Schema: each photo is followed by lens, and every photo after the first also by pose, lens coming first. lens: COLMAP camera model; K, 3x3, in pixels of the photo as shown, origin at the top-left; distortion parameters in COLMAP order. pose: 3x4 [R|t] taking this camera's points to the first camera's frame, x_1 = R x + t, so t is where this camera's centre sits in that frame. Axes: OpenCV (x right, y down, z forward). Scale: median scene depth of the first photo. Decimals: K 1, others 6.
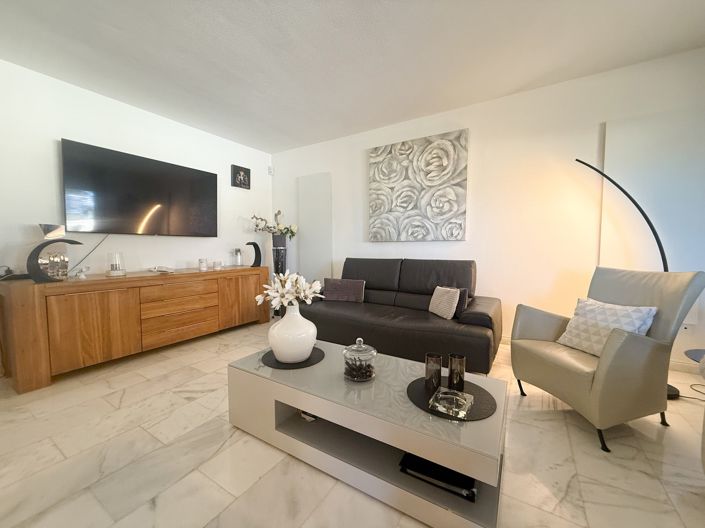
lens RADIAL K [[279.6, 0, 352.3], [0, 279.6, 264.2], [0, 0, 1]] dist [0.000237, 0.000411]
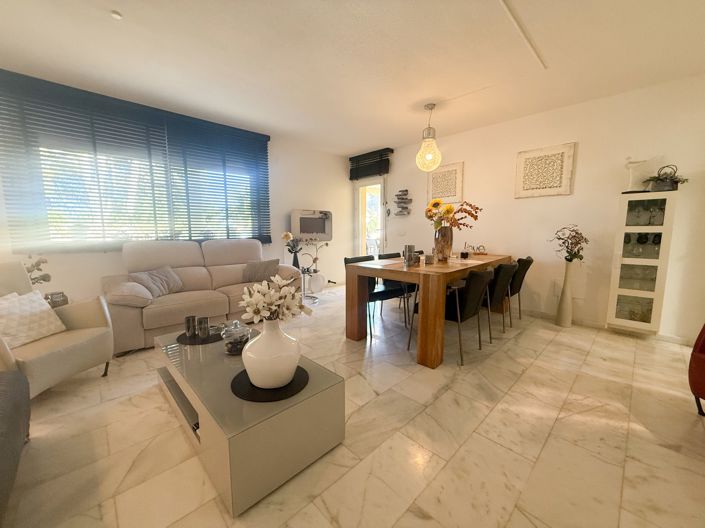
lens RADIAL K [[279.6, 0, 351.7], [0, 279.6, 263.9], [0, 0, 1]] dist [0.000237, 0.000411]
pose [[-0.970353, -0.030194, 0.239799, -0.330211], [0.013585, 0.983783, 0.178845, -0.085287], [-0.241311, 0.176801, -0.954207, 0.884087]]
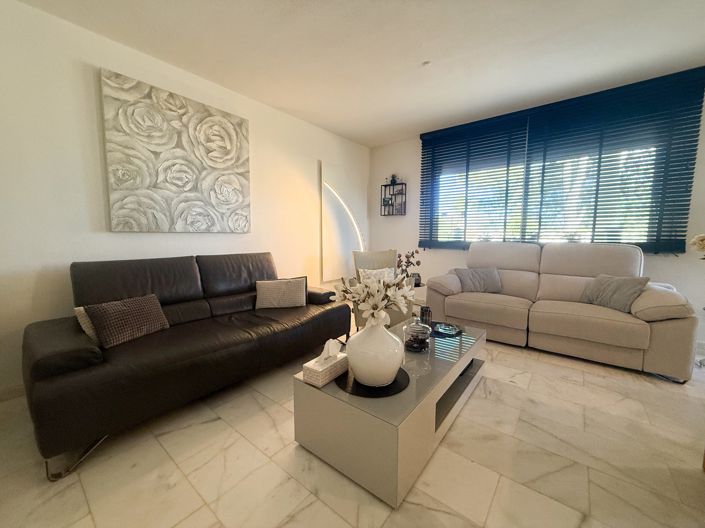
lens RADIAL K [[279.6, 0, 349.5], [0, 279.6, 262.7], [0, 0, 1]] dist [0.000237, 0.000411]
pose [[0.115622, -0.095734, 0.988669, -0.526419], [0.058770, 0.994260, 0.089402, -0.044839], [-0.991553, 0.047768, 0.120585, 0.498536]]
